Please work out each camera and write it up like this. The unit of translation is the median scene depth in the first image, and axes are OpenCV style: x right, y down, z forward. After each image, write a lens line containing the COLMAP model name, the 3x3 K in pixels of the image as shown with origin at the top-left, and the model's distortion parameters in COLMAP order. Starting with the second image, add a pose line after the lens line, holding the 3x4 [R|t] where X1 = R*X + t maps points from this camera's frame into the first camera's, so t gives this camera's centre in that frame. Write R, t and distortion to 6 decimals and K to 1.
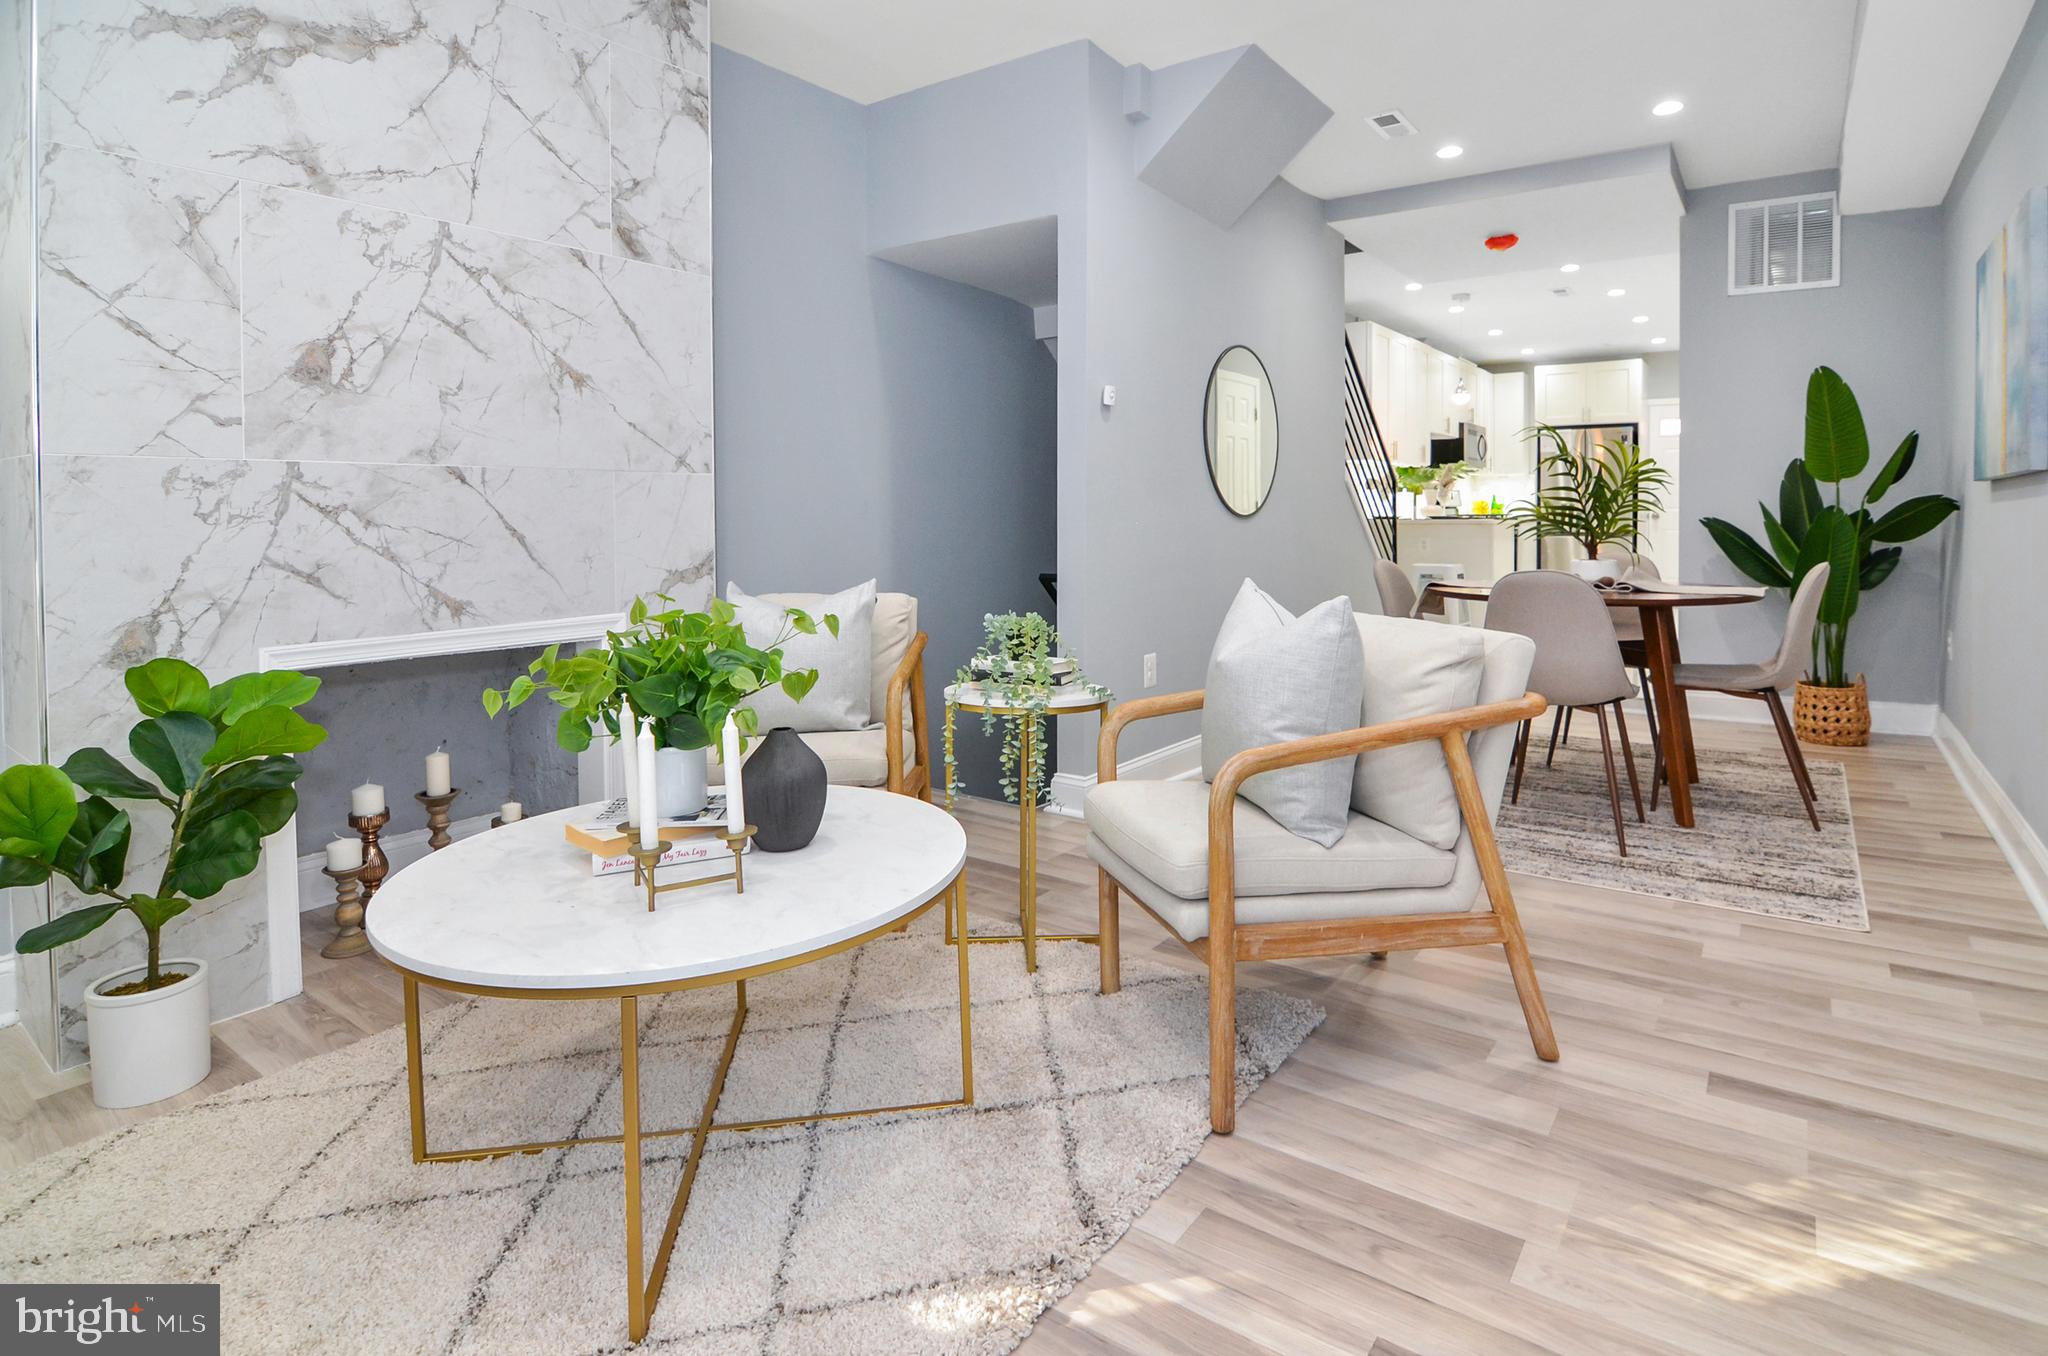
lens RADIAL K [[1096.6, 0, 1020.1], [0, 1096.6, 529.9], [0, 0, 1]] dist [0.000303, -0.006933]
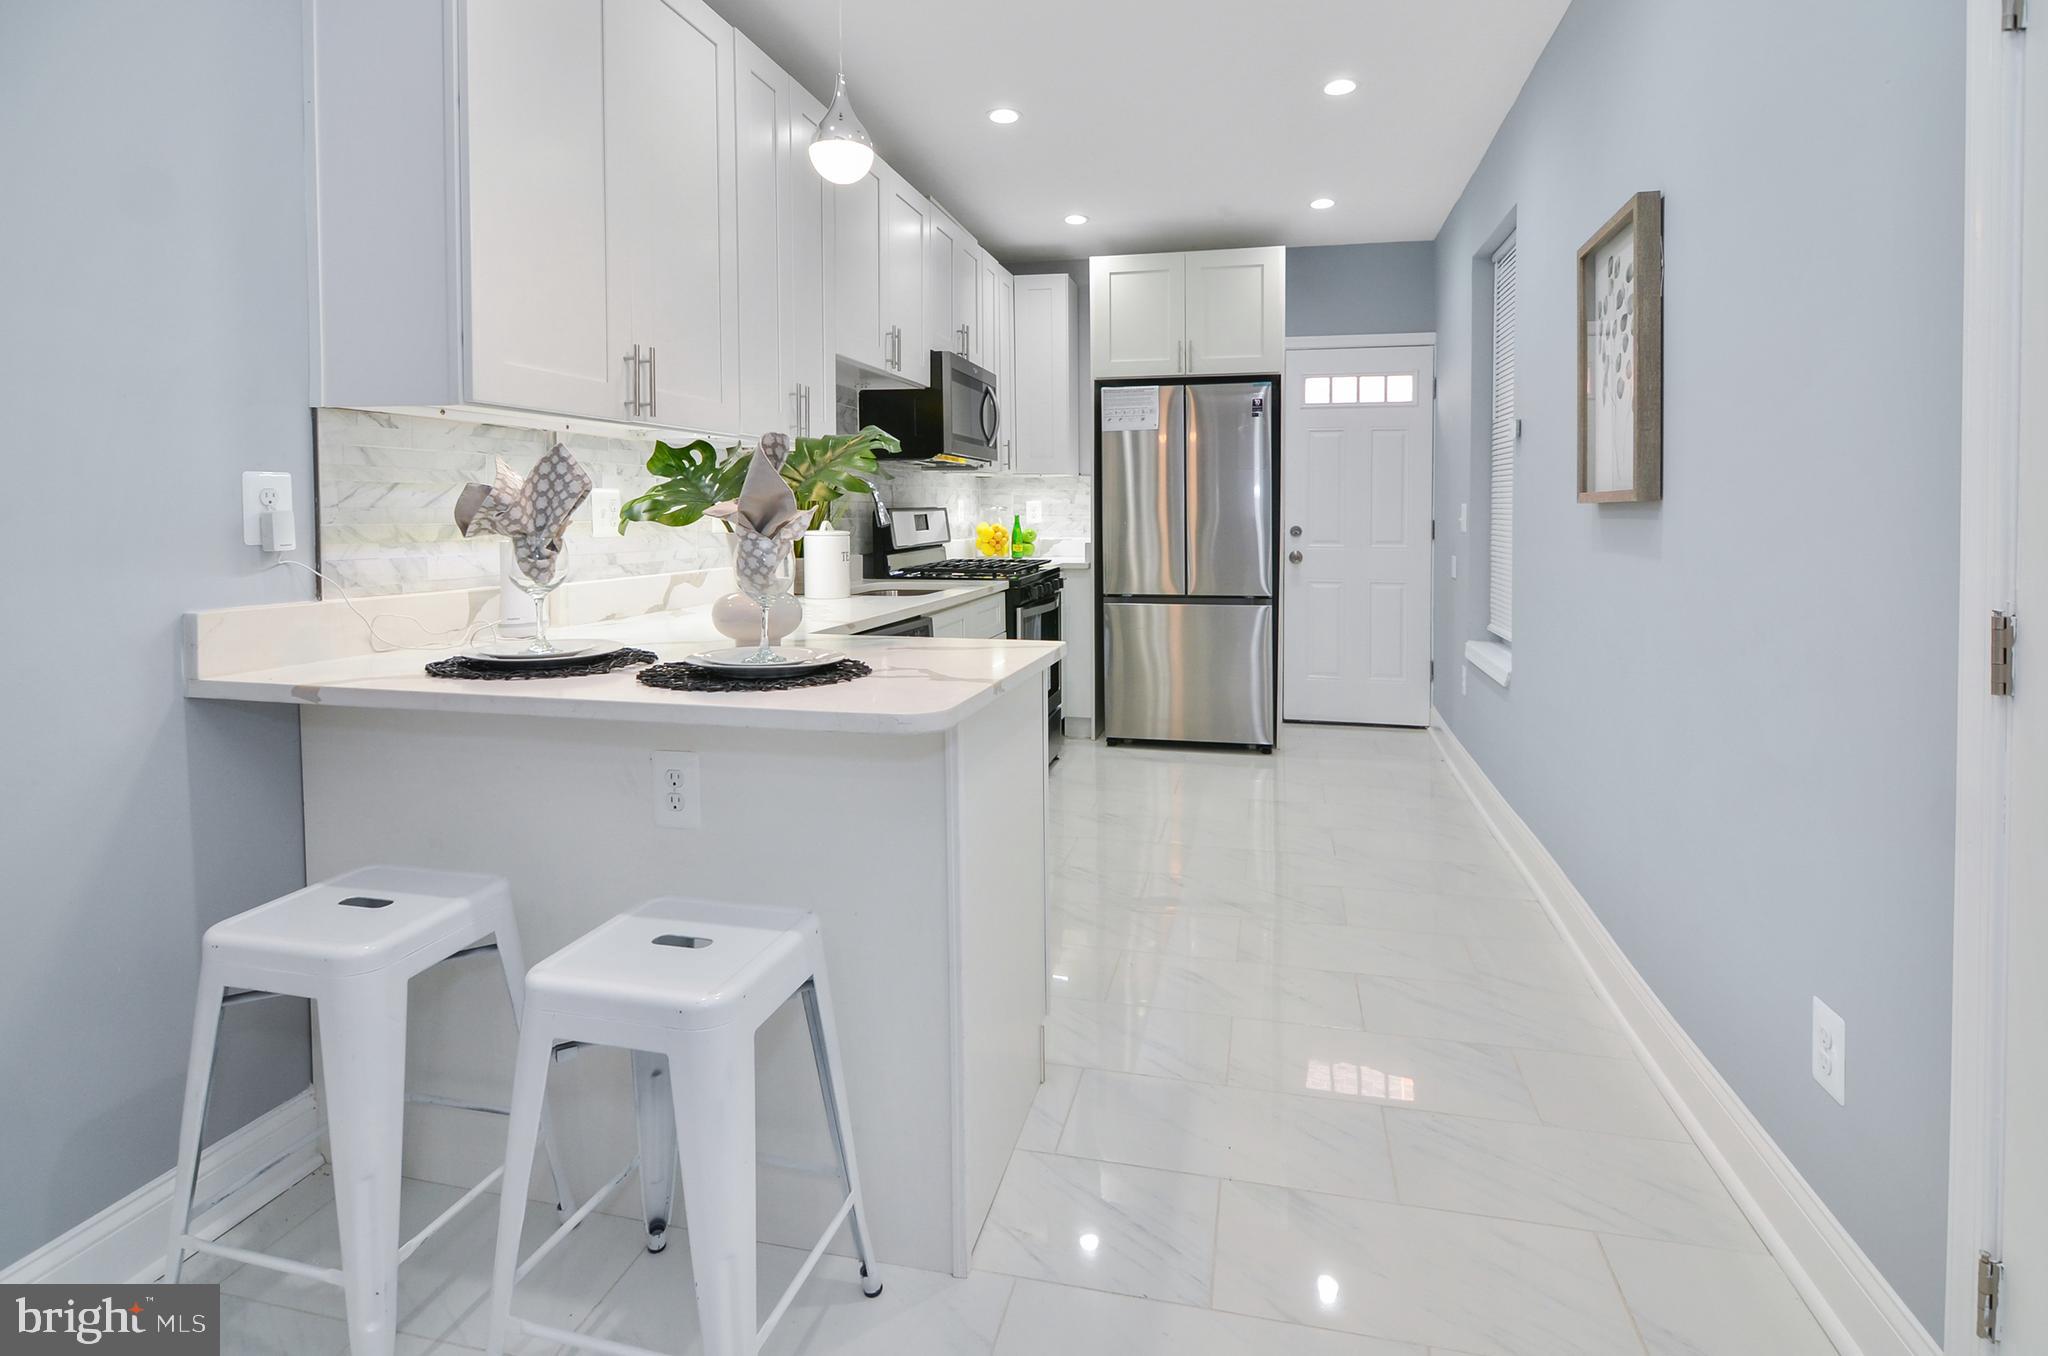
lens RADIAL K [[1063.2, 0, 1047.9], [0, 1063.2, 547.9], [0, 0, 1]] dist [0.028250, -0.018333]
pose [[0.916243, -0.013330, 0.400402, 0.818881], [0.004552, 0.999728, 0.022867, -0.093940], [-0.400598, -0.019129, 0.916054, 1.792094]]
